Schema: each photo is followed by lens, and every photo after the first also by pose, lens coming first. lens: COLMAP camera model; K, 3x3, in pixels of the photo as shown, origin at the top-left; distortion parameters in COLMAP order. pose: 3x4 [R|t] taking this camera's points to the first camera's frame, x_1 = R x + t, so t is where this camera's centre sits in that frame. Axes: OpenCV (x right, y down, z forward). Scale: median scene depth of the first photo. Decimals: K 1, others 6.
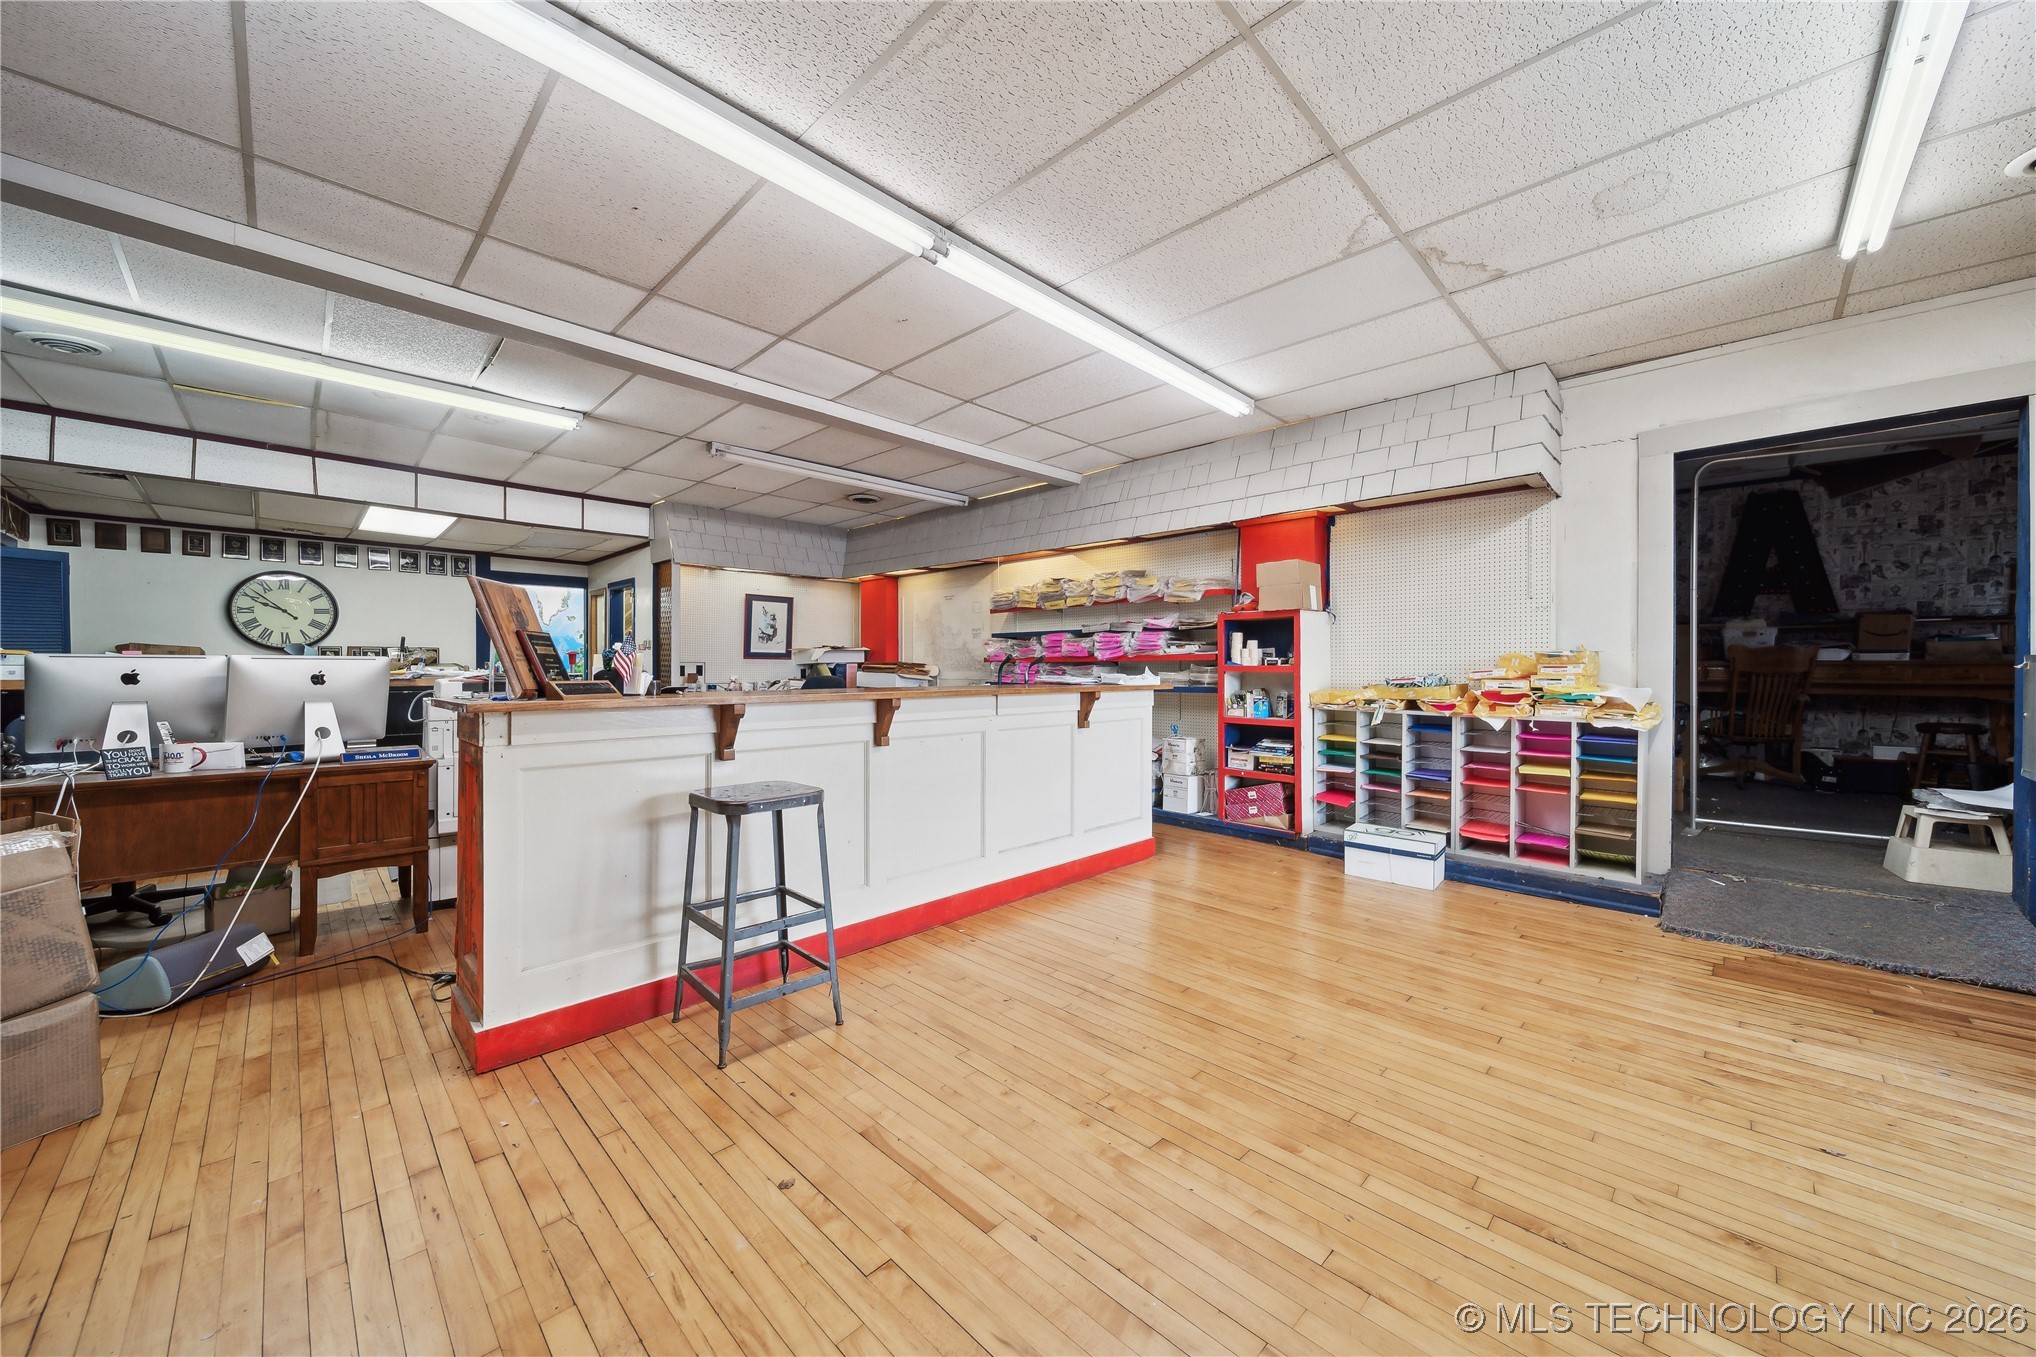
lens RADIAL K [[733.2, 0, 1002.2], [0, 733.2, 660.5], [0, 0, 1]] dist [0.000615, -0.001569]
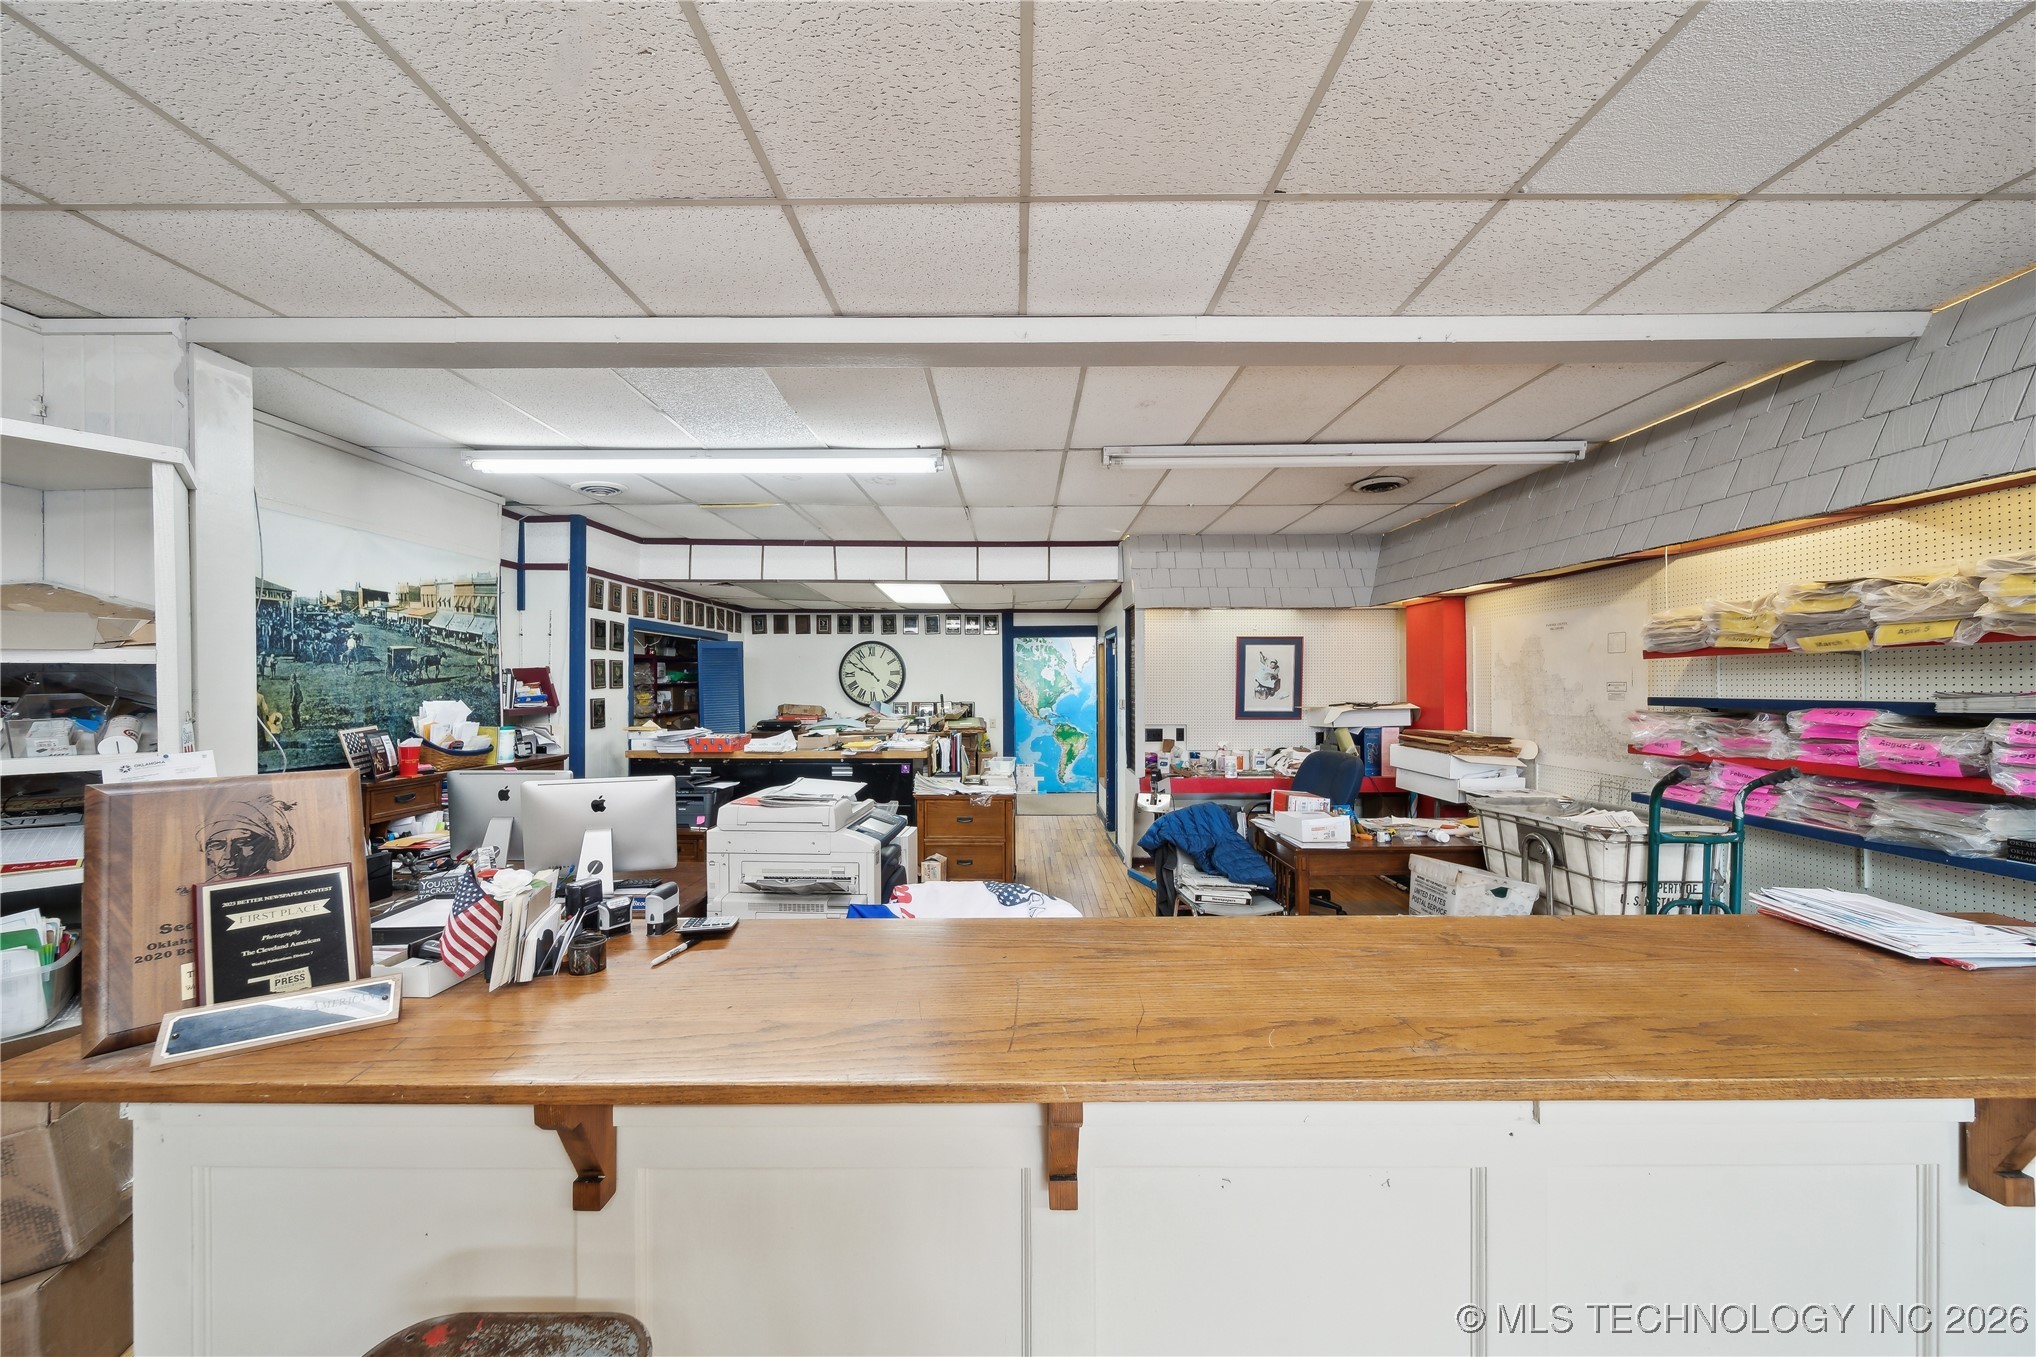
lens RADIAL K [[714.5, 0, 1012.7], [0, 714.5, 682.9], [0, 0, 1]] dist [-0.000471, -0.001928]
pose [[0.707727, -0.006861, -0.706452, 0.025801], [0.013268, 0.999906, 0.003581, -0.059534], [0.706361, -0.011907, 0.707751, 0.358617]]
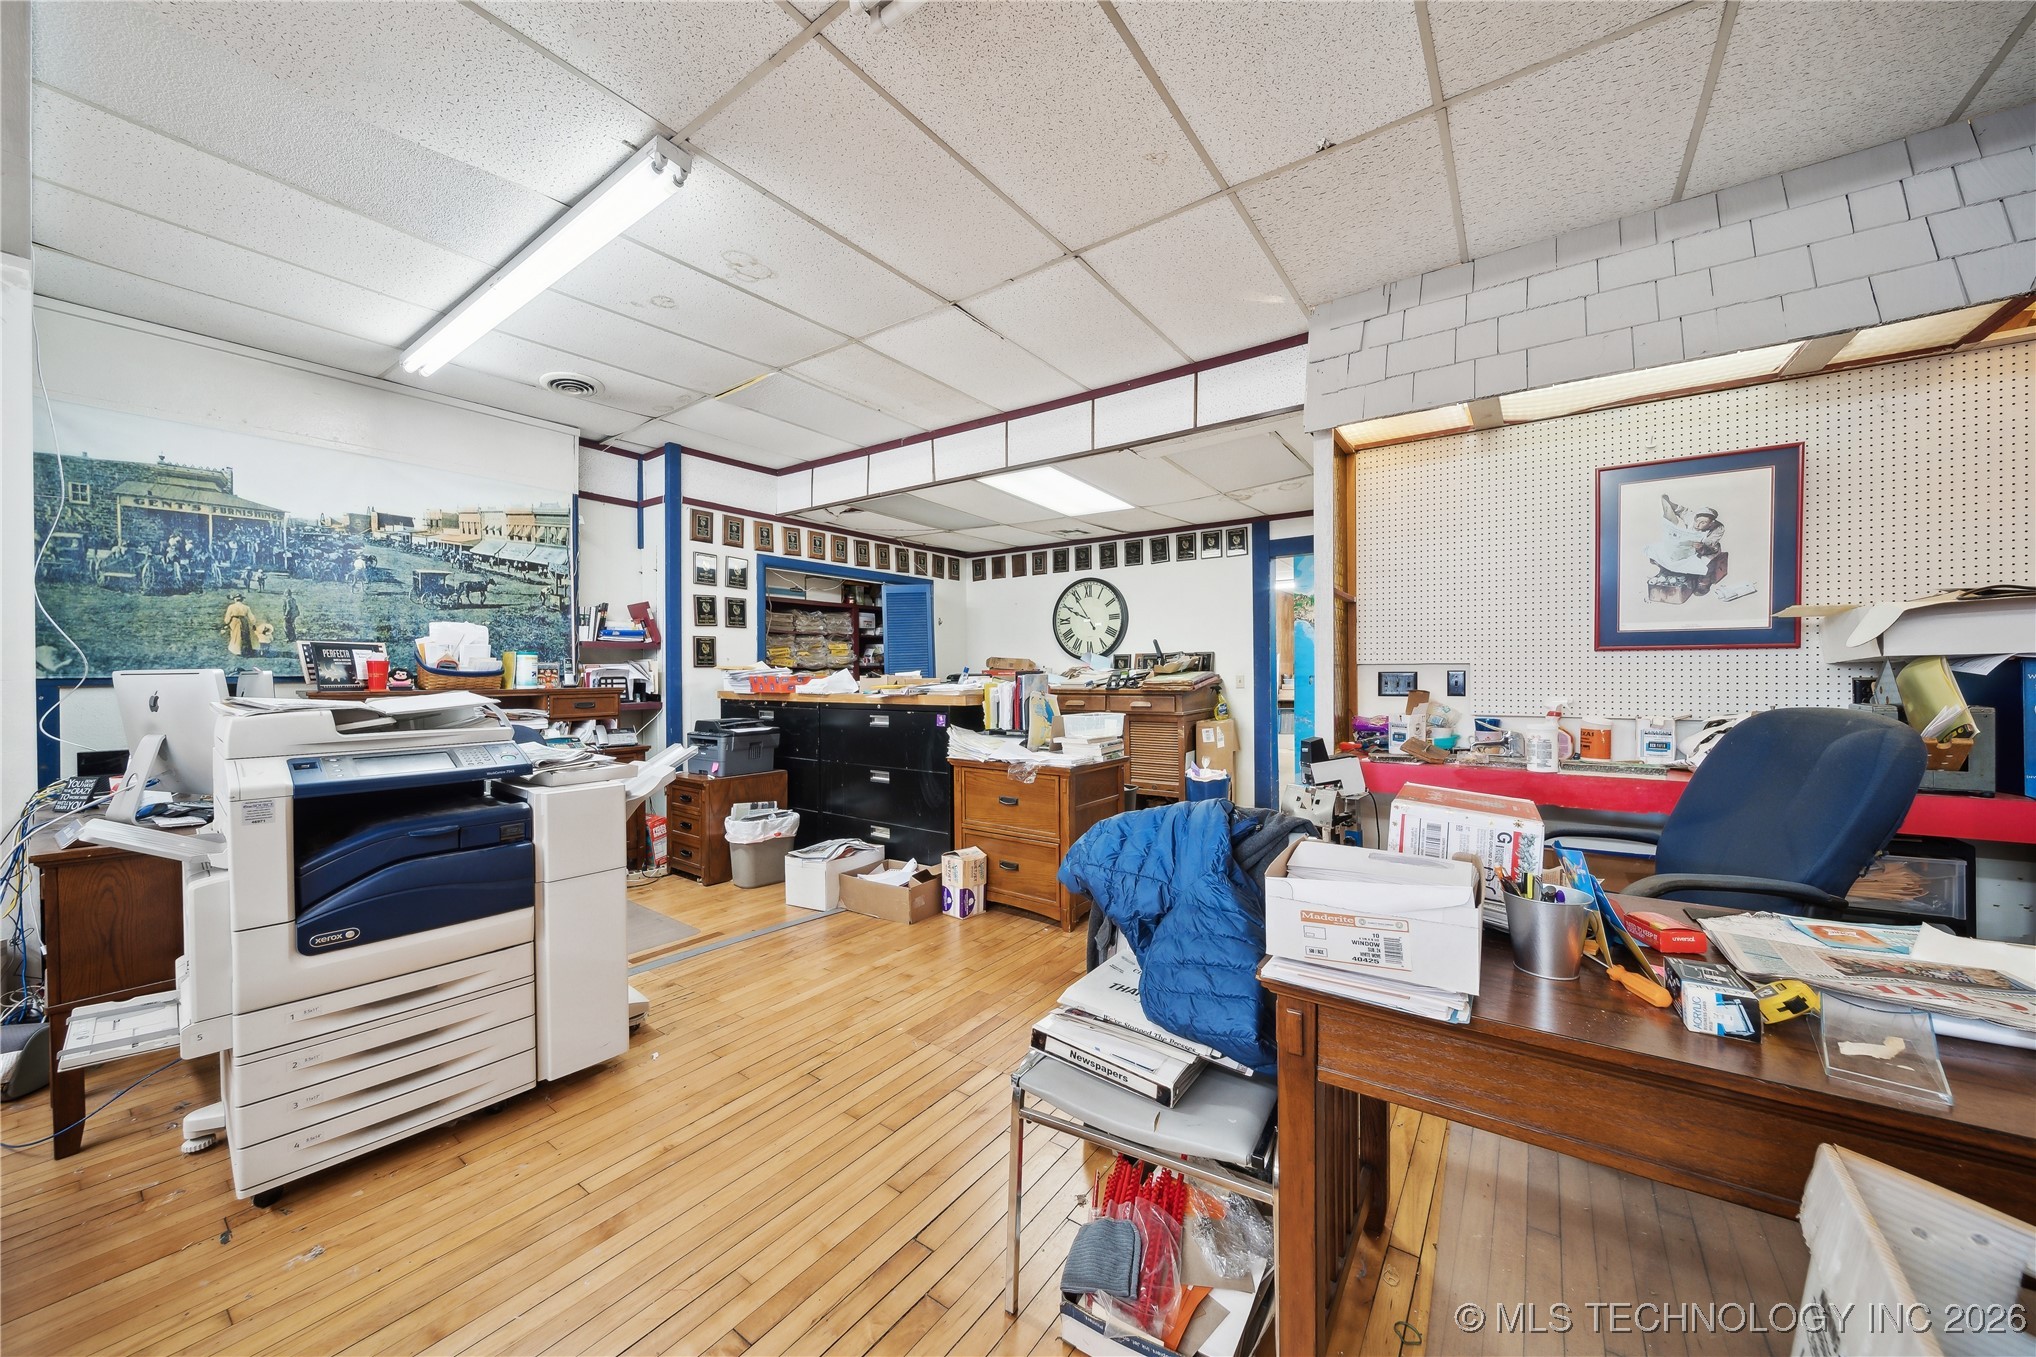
lens RADIAL K [[714.5, 0, 1020.0], [0, 714.5, 676.7], [0, 0, 1]] dist [-0.000471, -0.001928]
pose [[0.170955, -0.001990, -0.985277, -0.065525], [0.017809, 0.999841, 0.001071, 0.006832], [0.985118, -0.017729, 0.170963, 0.823988]]
